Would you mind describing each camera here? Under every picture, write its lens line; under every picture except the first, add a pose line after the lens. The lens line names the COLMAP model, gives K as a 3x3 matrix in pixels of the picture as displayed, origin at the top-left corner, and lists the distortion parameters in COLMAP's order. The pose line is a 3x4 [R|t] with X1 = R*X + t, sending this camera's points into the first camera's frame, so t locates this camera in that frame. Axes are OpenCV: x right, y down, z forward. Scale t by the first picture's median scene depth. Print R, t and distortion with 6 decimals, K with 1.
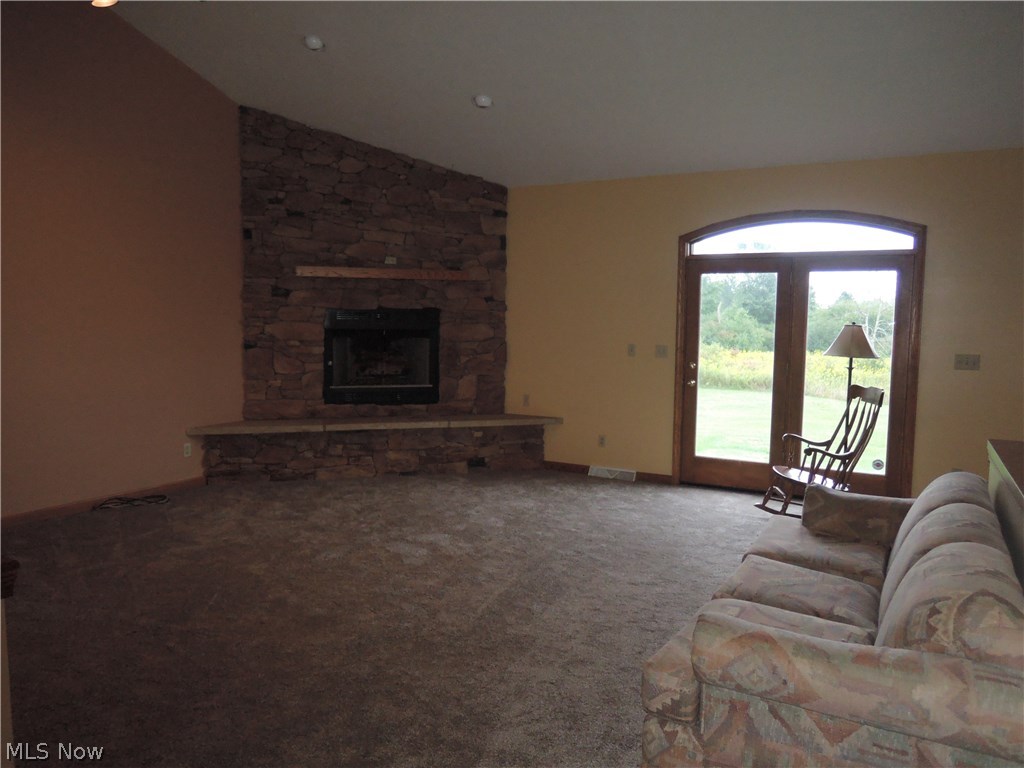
lens RADIAL K [[721.3, 0, 512.5], [0, 721.3, 383.6], [0, 0, 1]] dist [-0.031790, 0.005017]
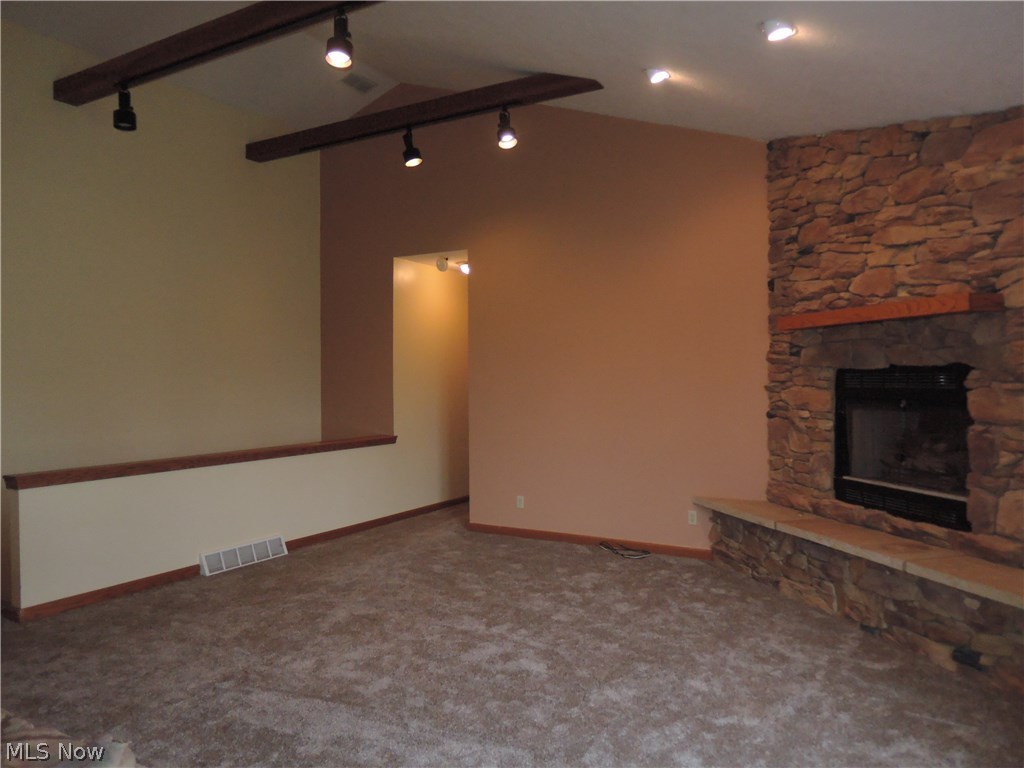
lens RADIAL K [[721.3, 0, 514.6], [0, 721.3, 387.6], [0, 0, 1]] dist [-0.031790, 0.005017]
pose [[-0.003562, -0.000219, -0.999994, 0.476146], [-0.084341, 0.996437, 0.000082, -0.058030], [0.996431, 0.084340, -0.003568, 0.682197]]
